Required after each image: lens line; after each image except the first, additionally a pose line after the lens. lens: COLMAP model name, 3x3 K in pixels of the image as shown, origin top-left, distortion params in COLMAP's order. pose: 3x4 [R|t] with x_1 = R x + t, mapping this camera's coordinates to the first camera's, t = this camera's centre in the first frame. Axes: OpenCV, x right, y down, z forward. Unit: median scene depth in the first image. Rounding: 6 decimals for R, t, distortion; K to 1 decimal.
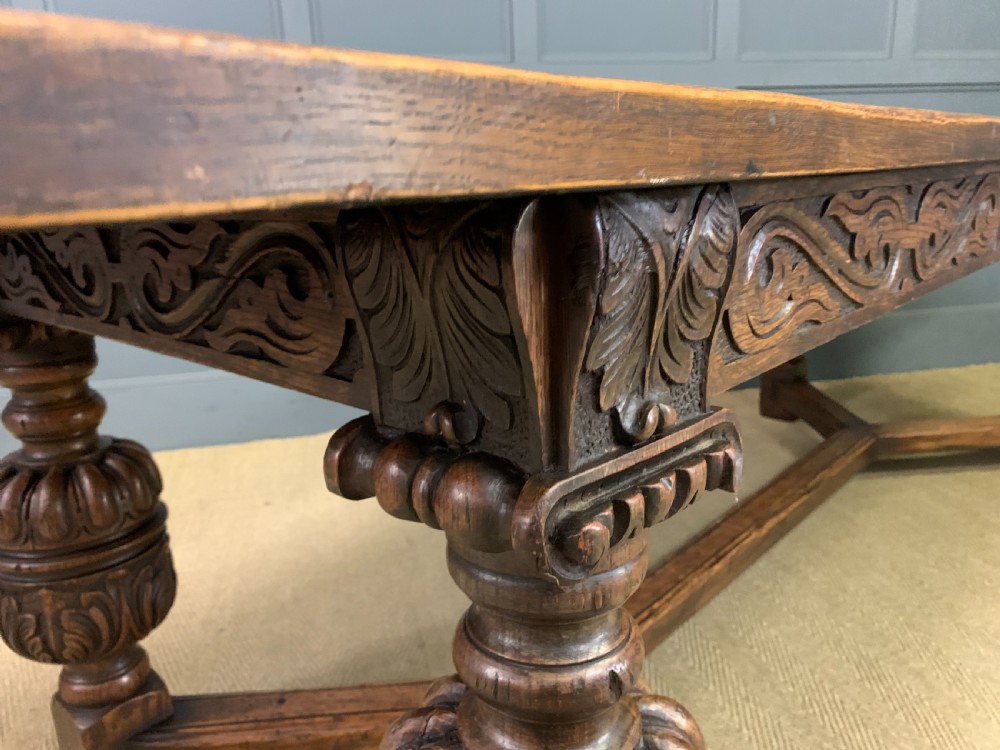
lens RADIAL K [[780.4, 0, 500.0], [0, 780.4, 375.0], [0, 0, 1]] dist [0.024882, -0.001974]
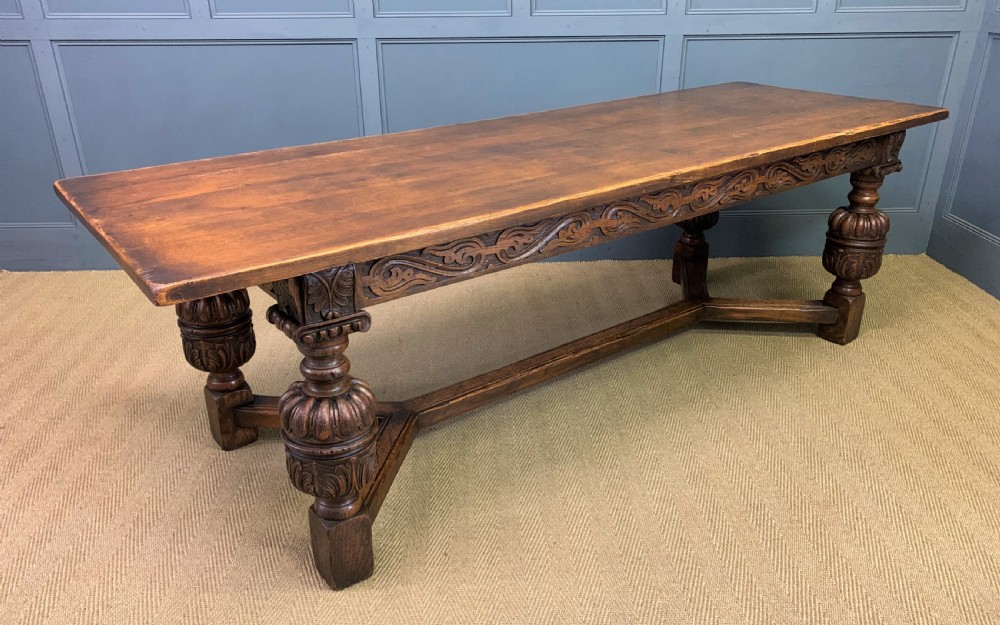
lens RADIAL K [[780.9, 0, 500.0], [0, 780.9, 312.5], [0, 0, 1]] dist [0.043949, -0.001506]
pose [[0.983032, 0.104011, -0.151098, 0.709719], [-0.078244, 0.982770, 0.167457, -0.303453], [0.165912, -0.152792, 0.974232, -1.241887]]
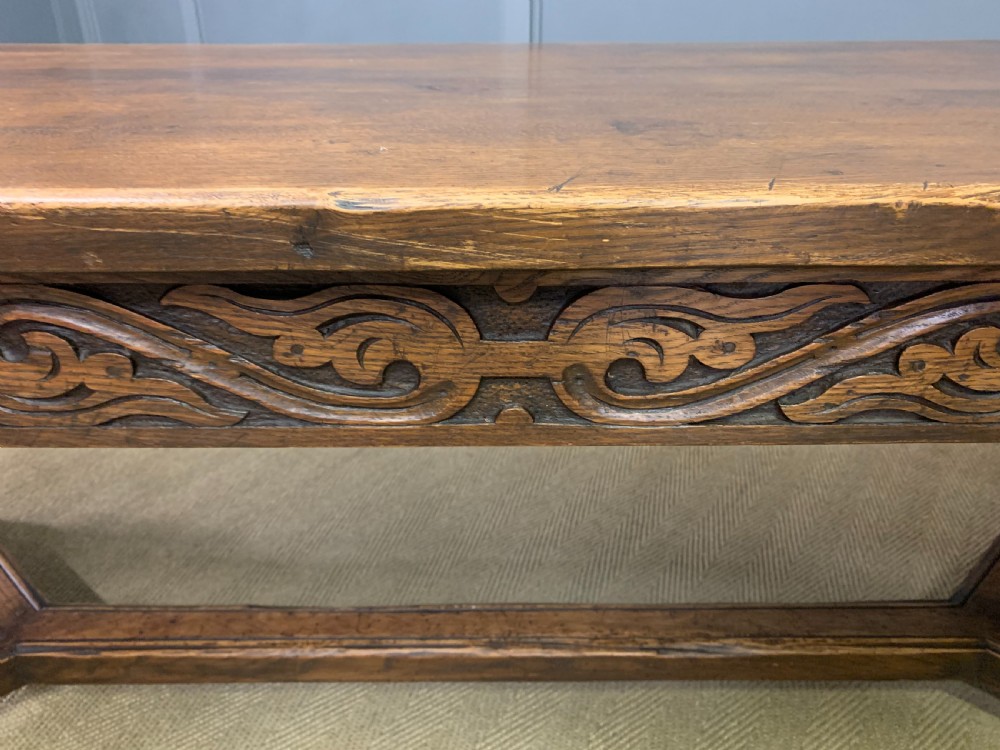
lens RADIAL K [[758.3, 0, 497.4], [0, 758.3, 392.0], [0, 0, 1]] dist [0.006648, 0.002183]
pose [[0.675389, 0.385080, -0.628939, 1.139471], [-0.222877, 0.919545, 0.323672, -0.409887], [0.702977, -0.078429, 0.706875, 0.886669]]
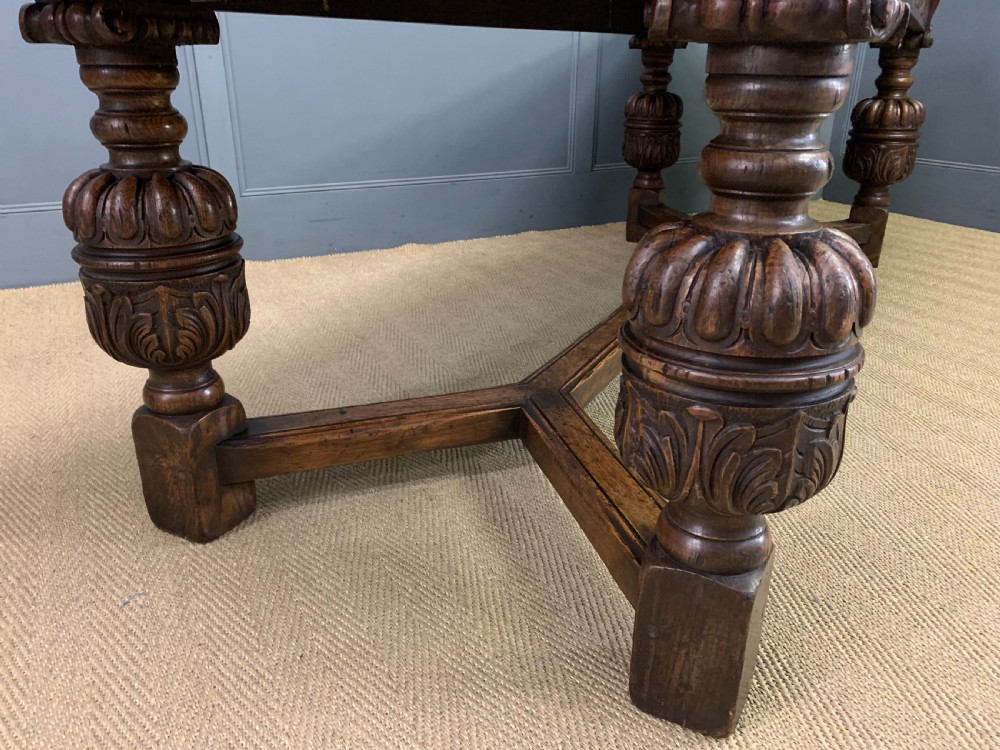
lens RADIAL K [[770.8, 0, 494.1], [0, 770.8, 377.3], [0, 0, 1]] dist [0.049247, -0.060291]
pose [[0.967947, -0.059315, 0.244051, -0.398218], [0.026514, 0.990415, 0.135555, 0.259055], [-0.249752, -0.124740, 0.960242, -0.147639]]
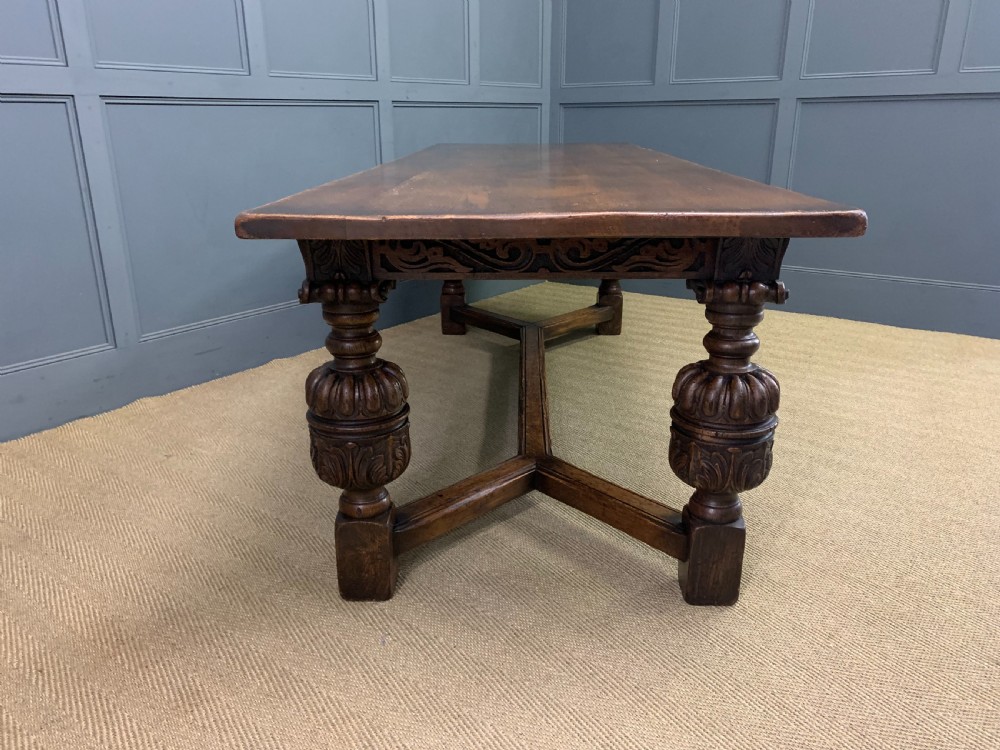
lens RADIAL K [[770.8, 0, 494.1], [0, 770.8, 377.3], [0, 0, 1]] dist [0.049247, -0.060291]
pose [[0.764504, -0.175411, 0.620294, -1.432440], [0.144066, 0.984419, 0.100822, -0.001426], [-0.628314, 0.012285, 0.777863, -0.491777]]
